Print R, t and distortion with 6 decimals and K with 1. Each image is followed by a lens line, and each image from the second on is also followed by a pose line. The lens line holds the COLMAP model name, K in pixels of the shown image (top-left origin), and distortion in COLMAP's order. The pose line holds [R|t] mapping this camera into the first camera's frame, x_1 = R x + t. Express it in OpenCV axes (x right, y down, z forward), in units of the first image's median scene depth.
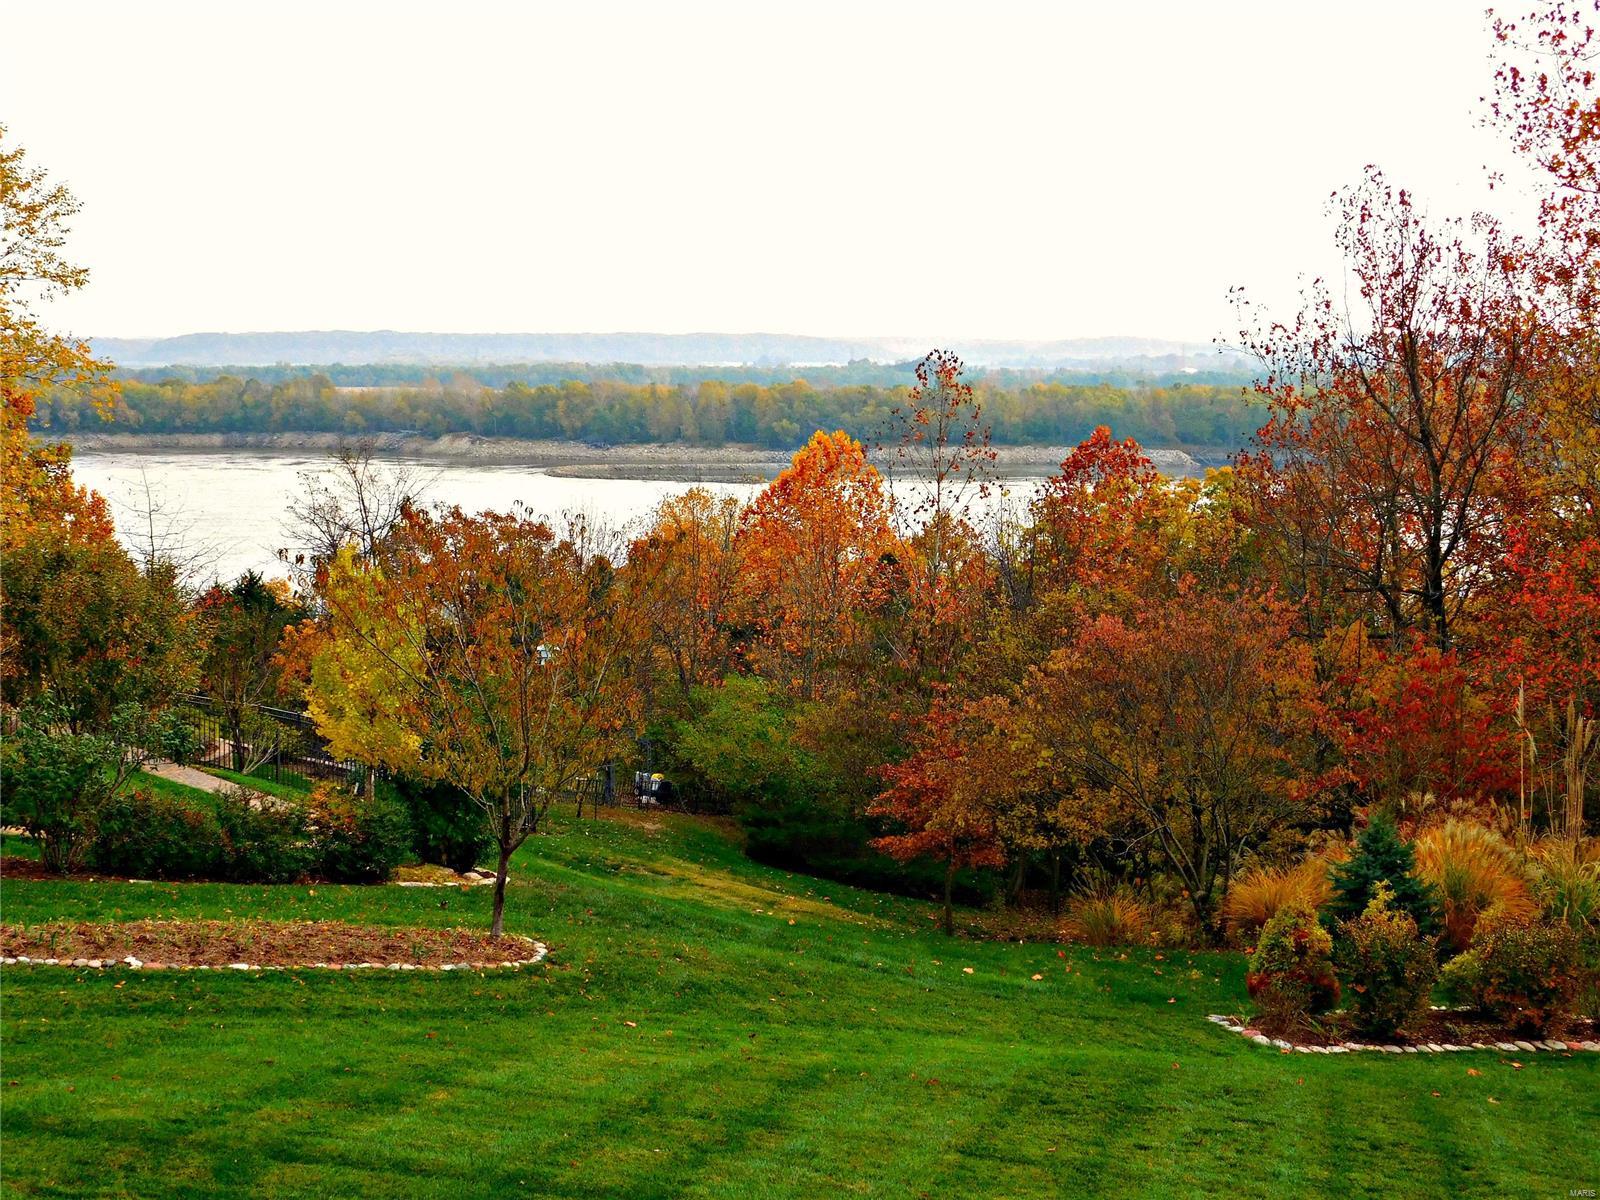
lens RADIAL K [[2368.1, 0, 823.3], [0, 2368.1, 604.6], [0, 0, 1]] dist [0.028193, -0.059359]
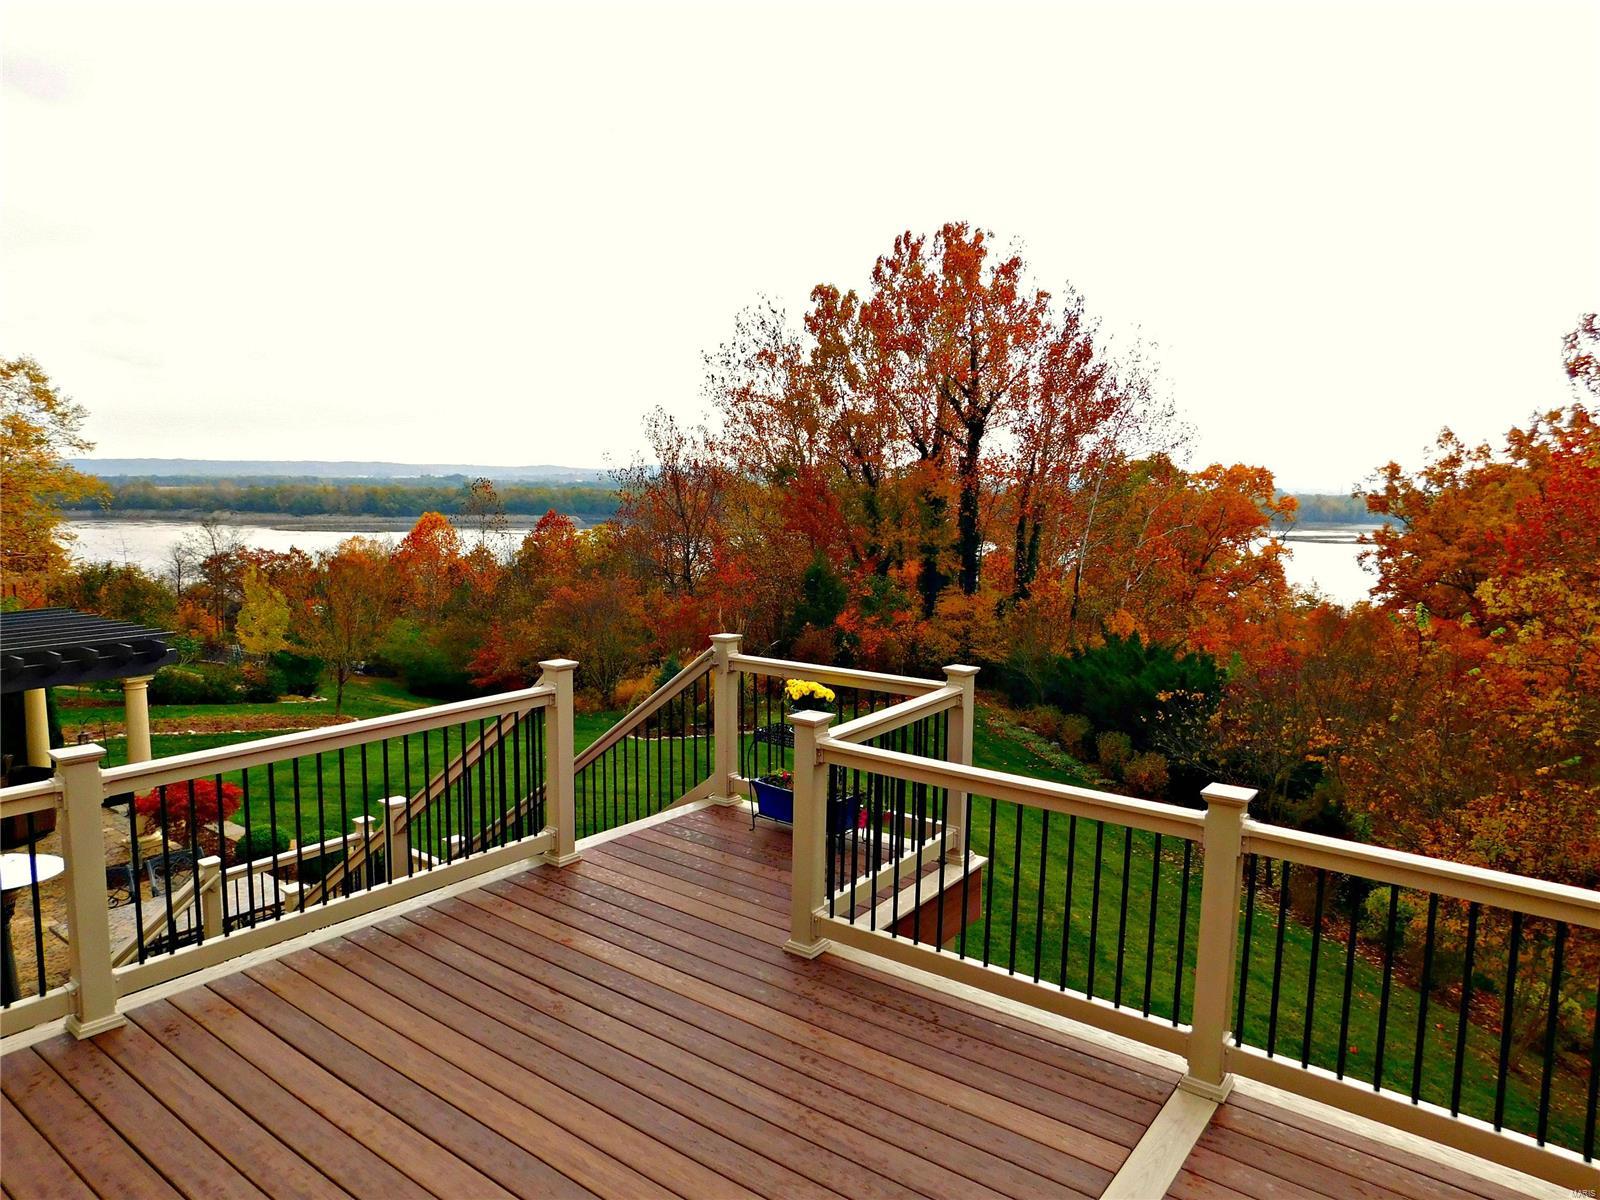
lens RADIAL K [[1039.2, 0, 800.0], [0, 1039.2, 600.0], [0, 0, 1]] dist [-0.068649, 0.052835]
pose [[0.935155, -0.029862, 0.352979, -0.036635], [0.024201, 0.999498, 0.020441, 0.002344], [-0.353412, -0.010573, 0.935408, -0.132789]]
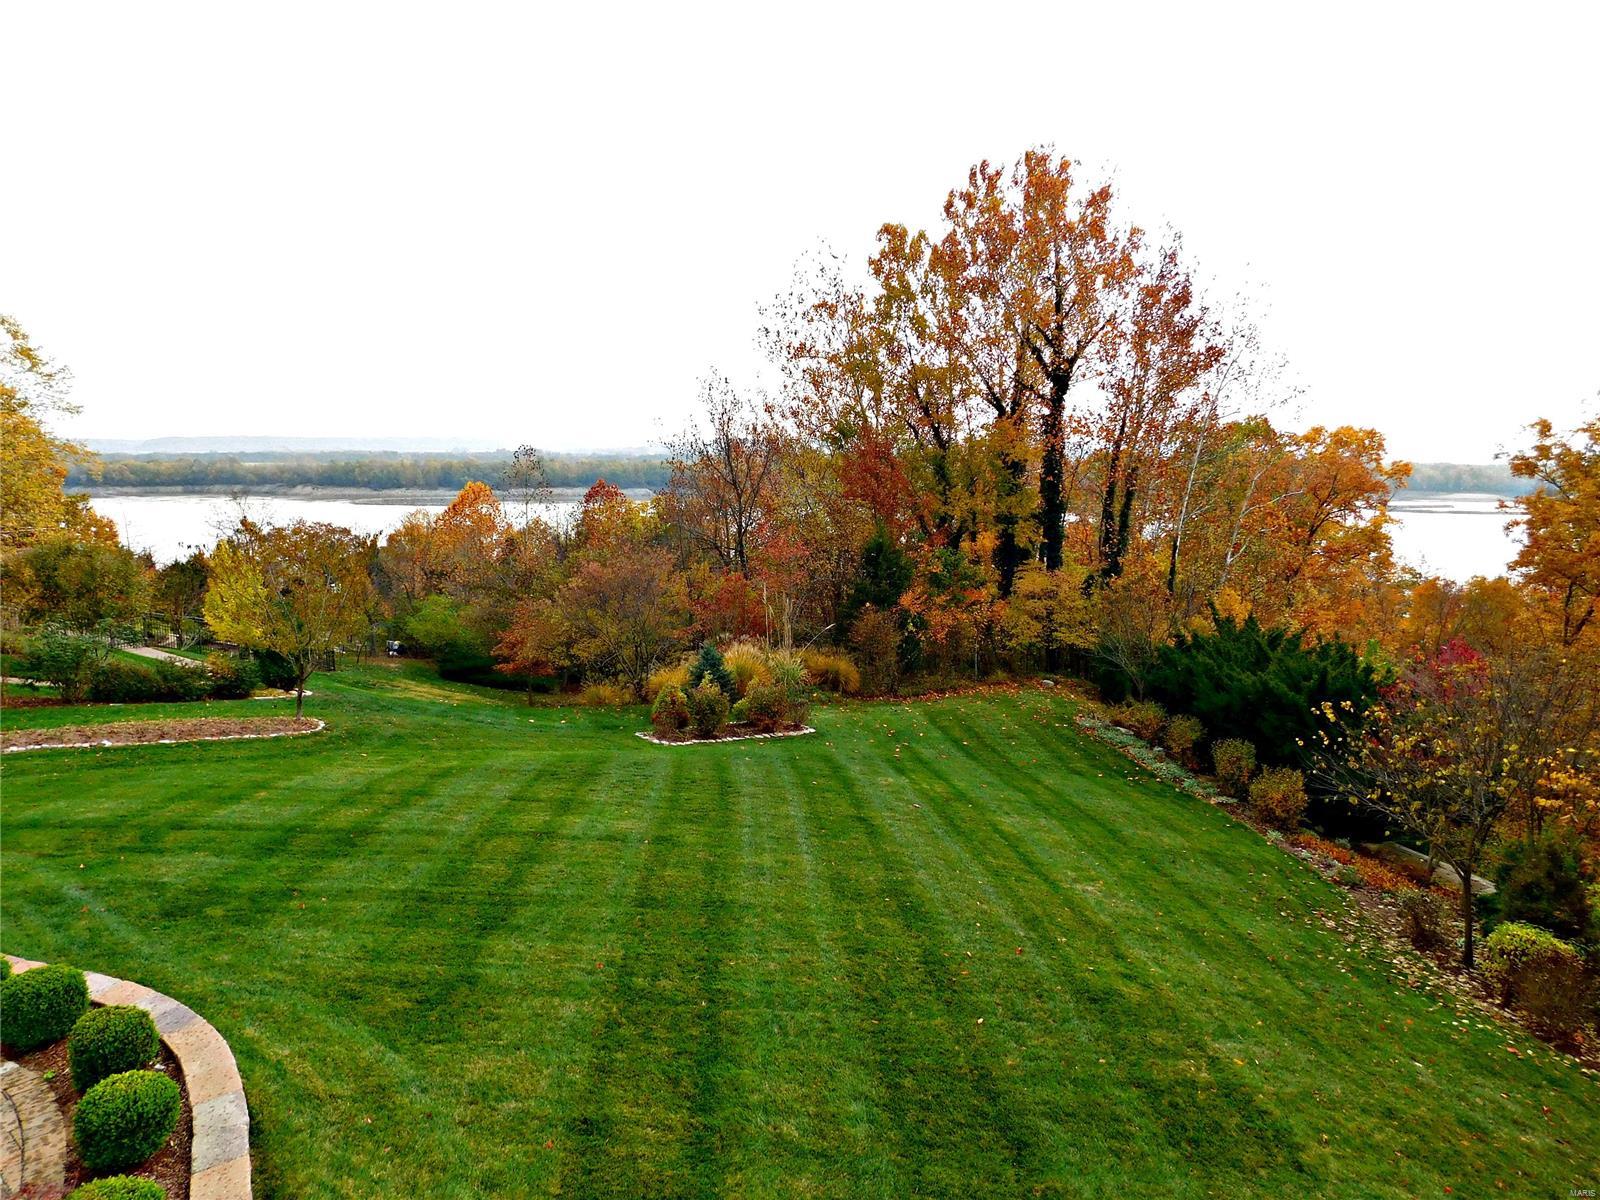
lens RADIAL K [[1039.2, 0, 800.0], [0, 1039.2, 600.0], [0, 0, 1]] dist [-0.068649, 0.052835]
pose [[0.957220, -0.038149, 0.286834, 0.021754], [0.026083, 0.998611, 0.045771, 0.000406], [-0.288182, -0.036331, 0.956886, -0.011860]]
